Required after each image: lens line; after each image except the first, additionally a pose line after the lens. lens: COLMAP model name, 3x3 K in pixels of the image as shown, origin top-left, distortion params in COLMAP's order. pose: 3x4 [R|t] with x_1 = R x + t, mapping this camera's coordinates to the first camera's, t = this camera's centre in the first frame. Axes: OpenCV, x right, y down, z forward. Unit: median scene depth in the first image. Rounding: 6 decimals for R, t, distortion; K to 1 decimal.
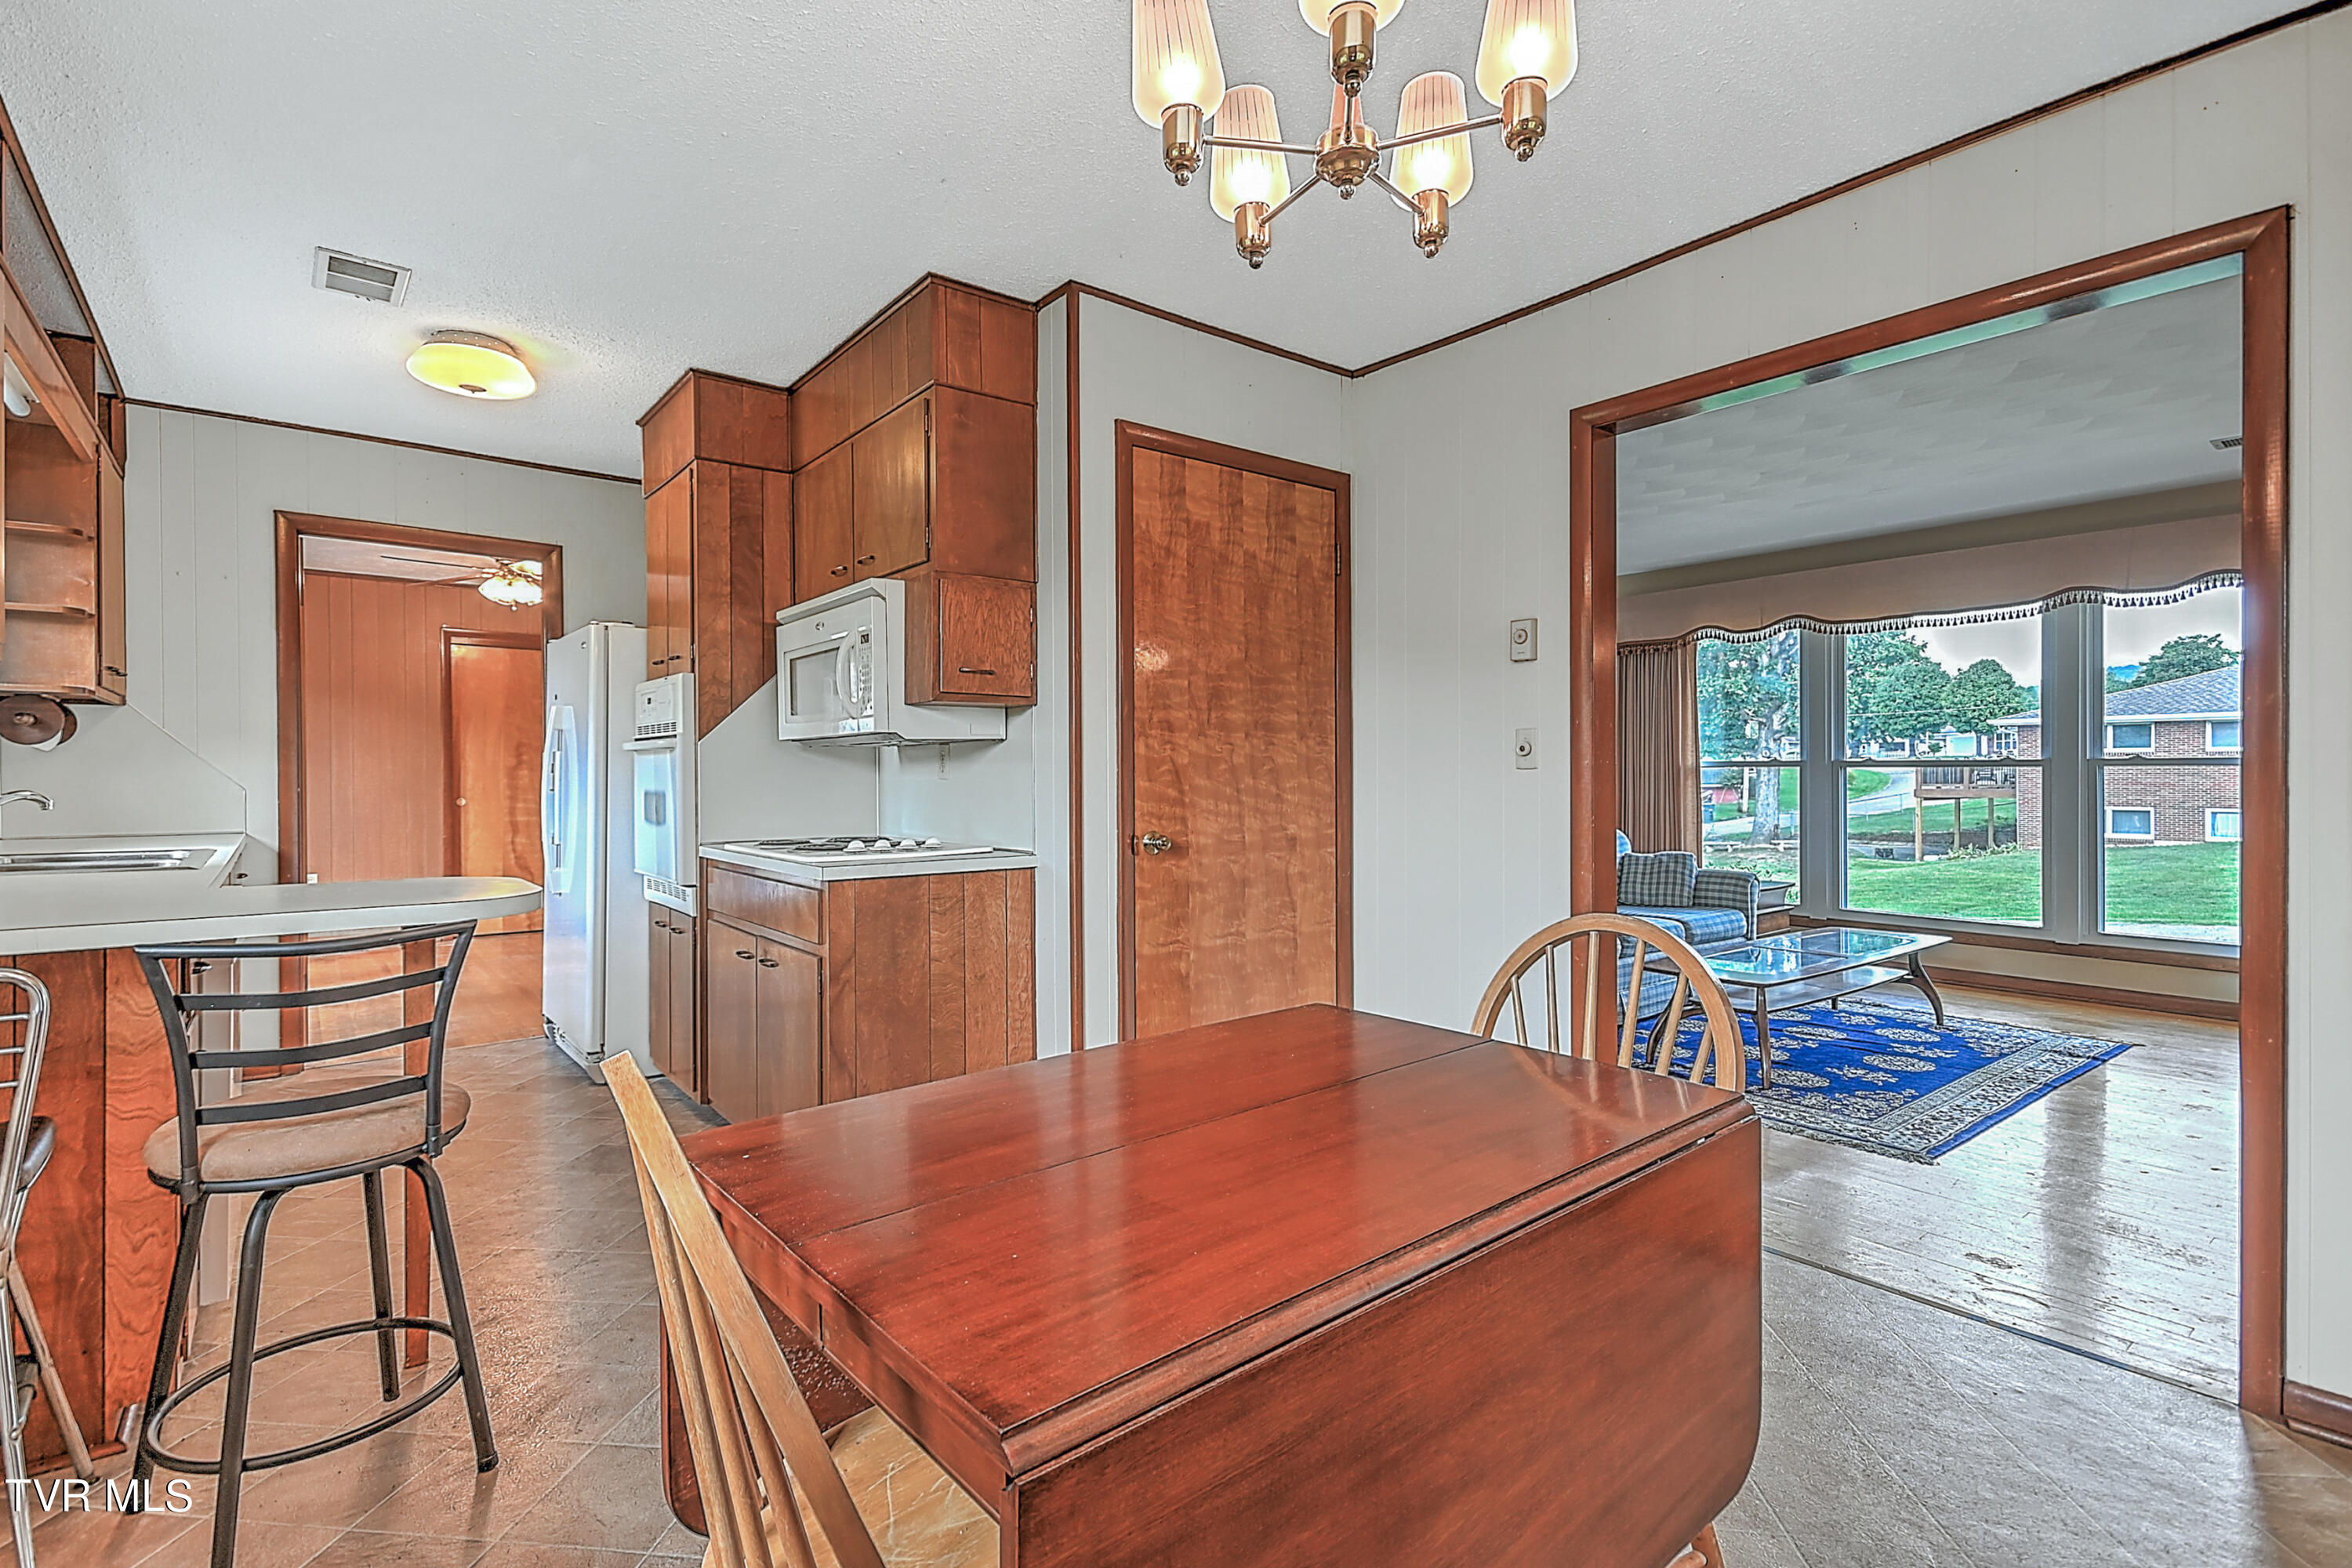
lens RADIAL K [[1100.6, 0, 1165.9], [0, 1100.6, 774.6], [0, 0, 1]] dist [0.021117, -0.001785]
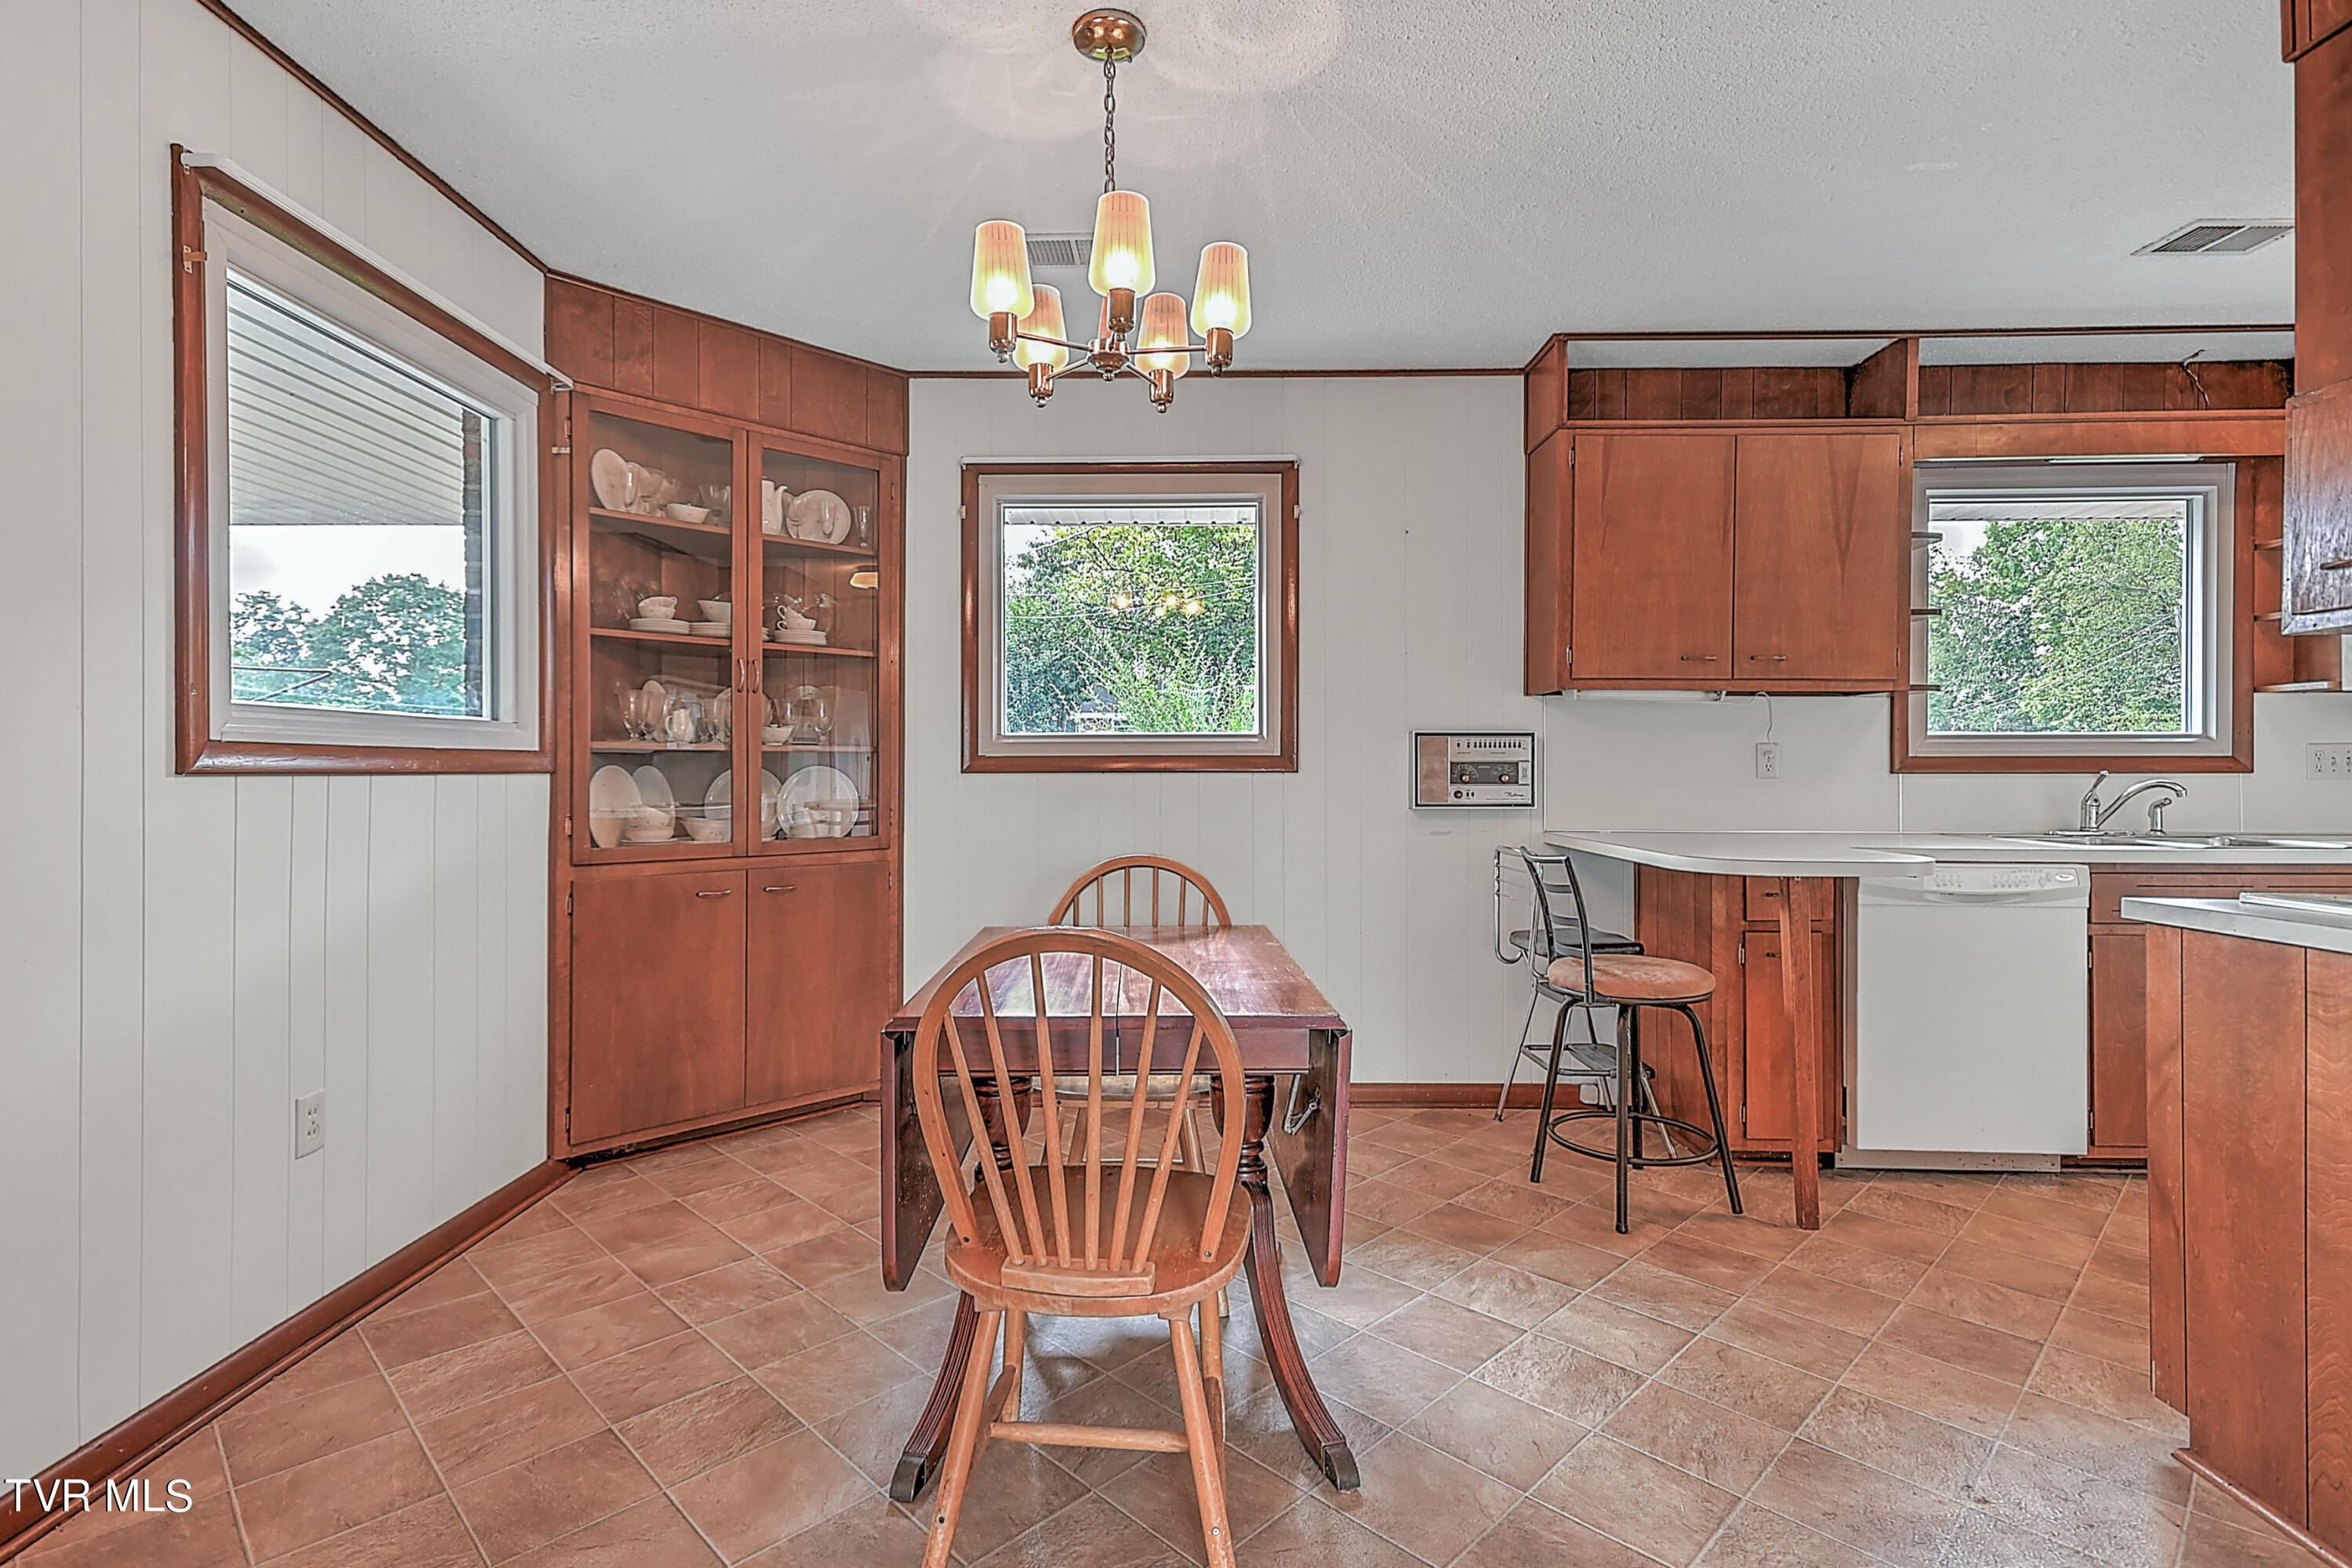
lens RADIAL K [[1135.8, 0, 1172.4], [0, 1135.8, 764.6], [0, 0, 1]] dist [0.028208, -0.002940]
pose [[-0.618657, -0.002011, -0.785659, 0.485291], [-0.000390, 0.999997, -0.002252, 0.001030], [0.785661, -0.001087, -0.618656, 0.749509]]
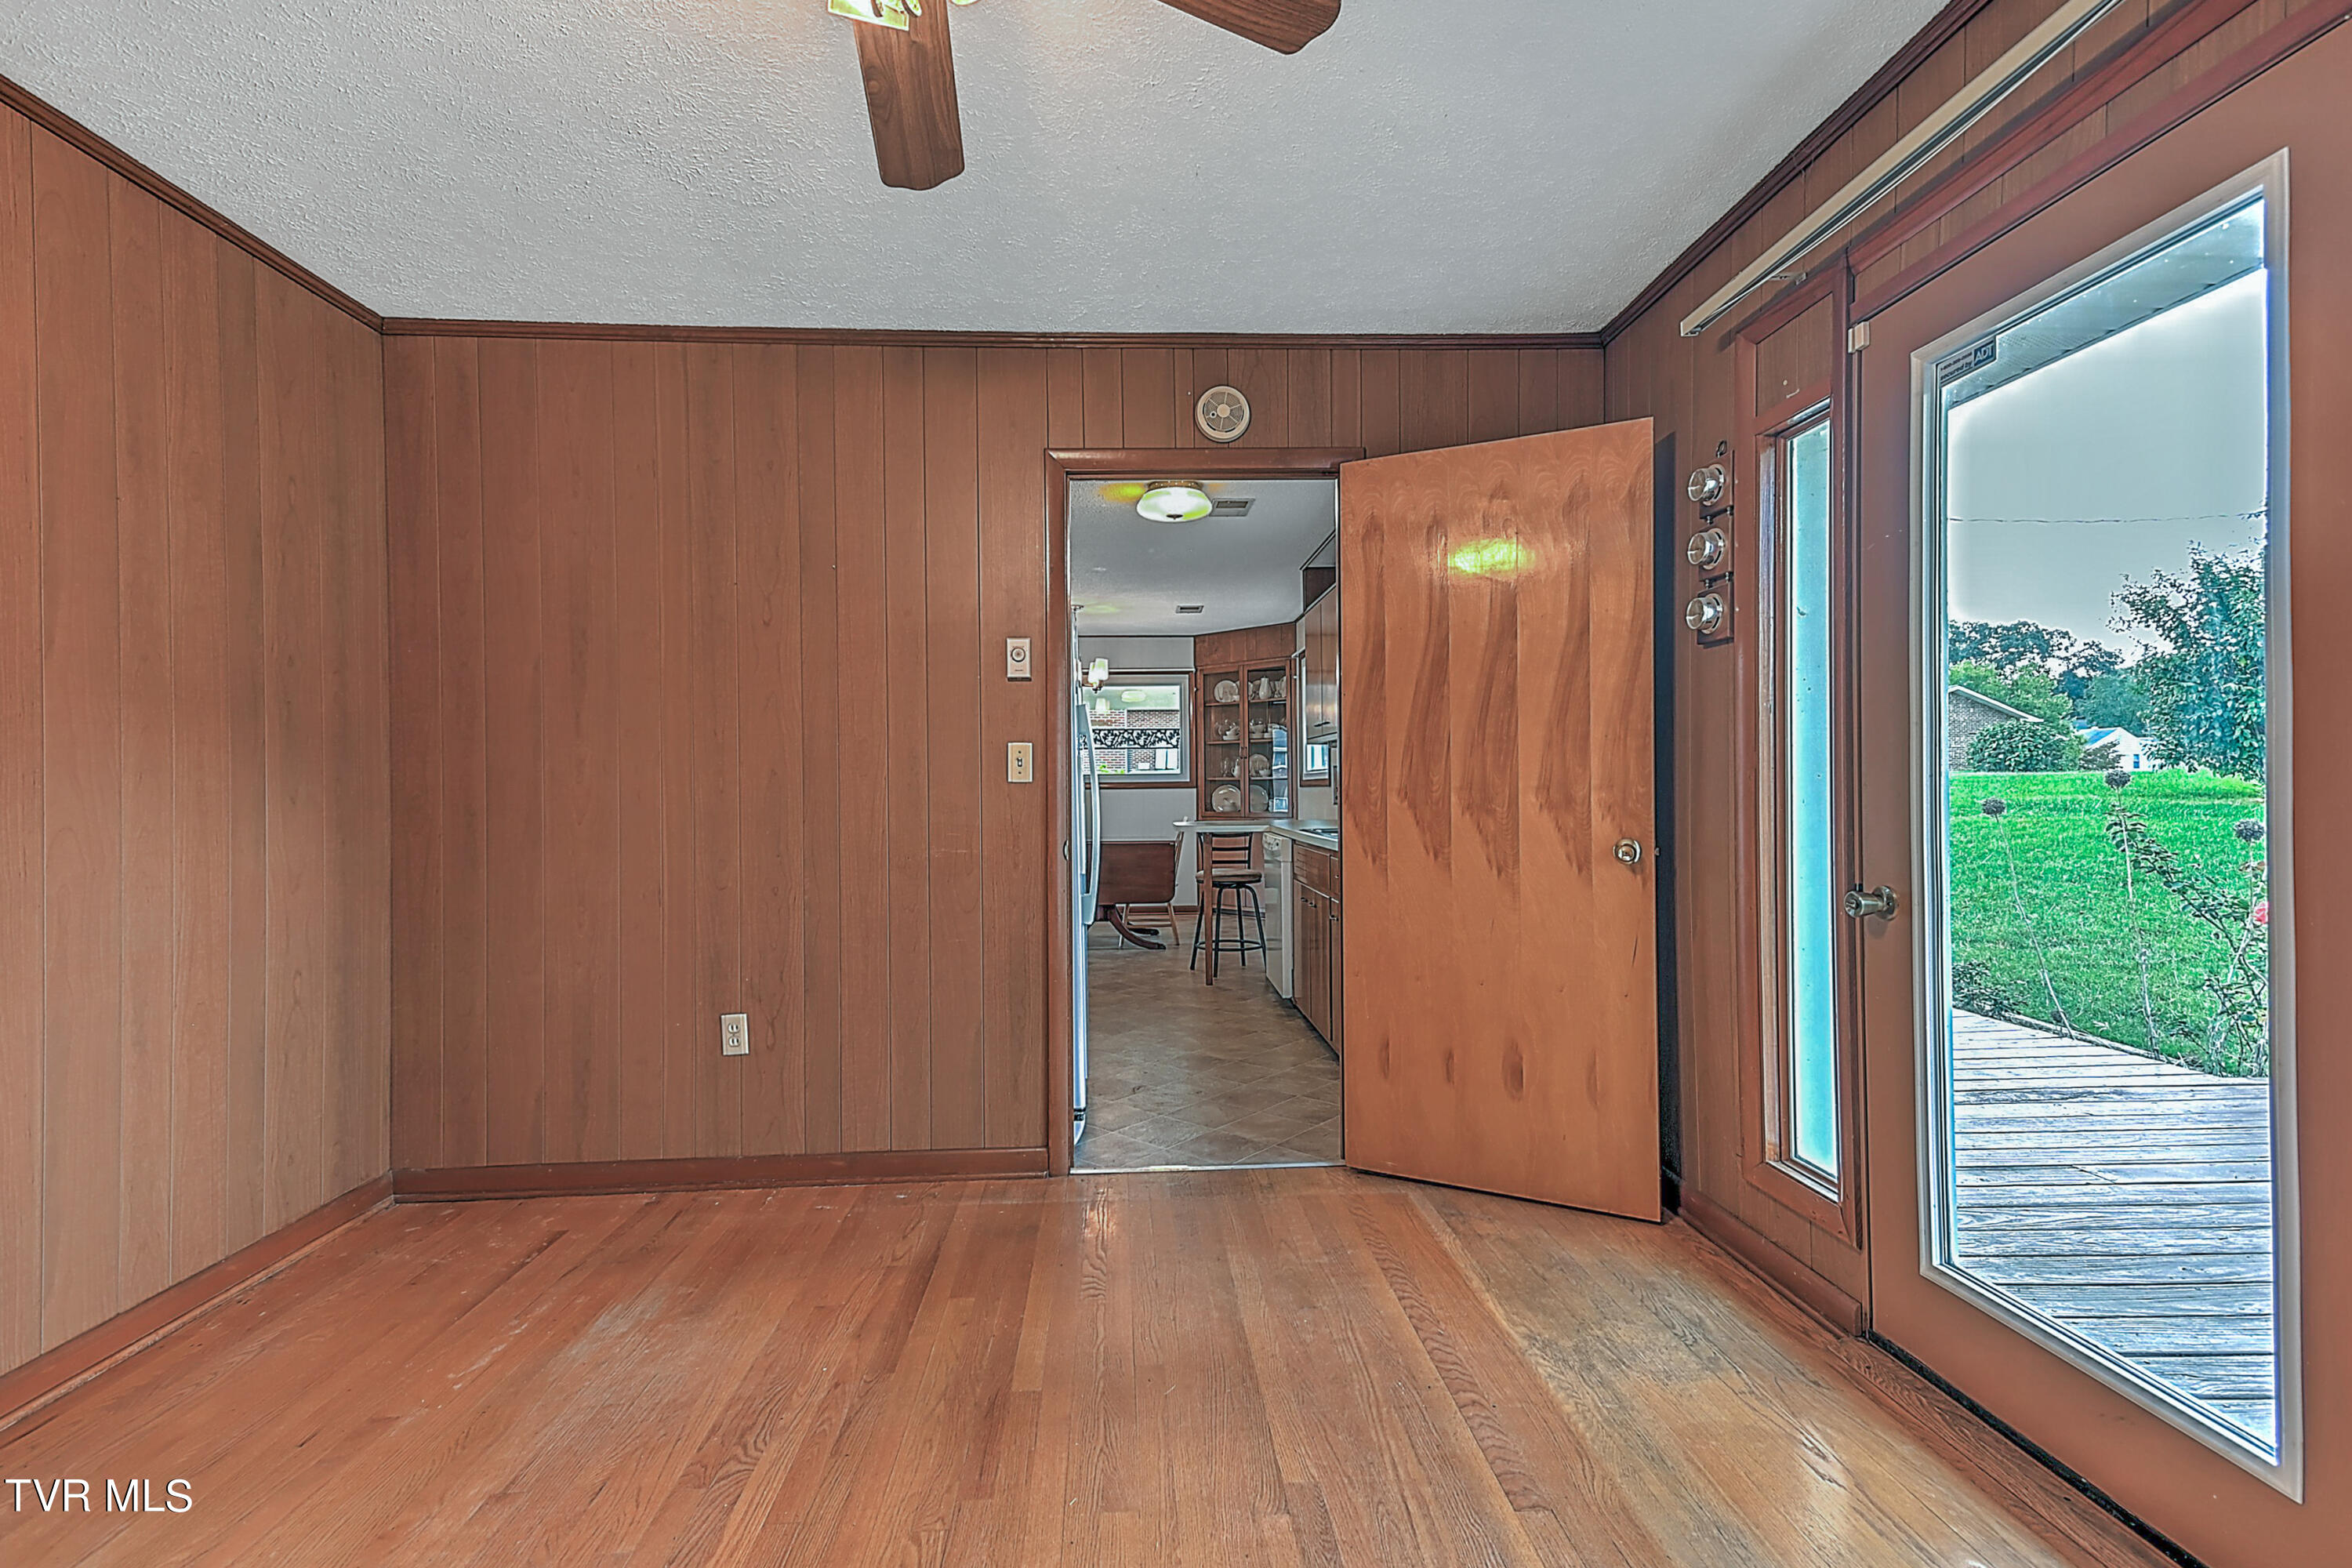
lens RADIAL K [[1043.4, 0, 1175.1], [0, 1043.4, 792.7], [0, 0, 1]] dist [0.019070, -0.007485]
pose [[-0.825534, 0.007657, 0.564300, -1.284921], [0.012814, 0.999904, 0.005178, 0.003327], [-0.564206, 0.011506, -0.825554, 1.988972]]
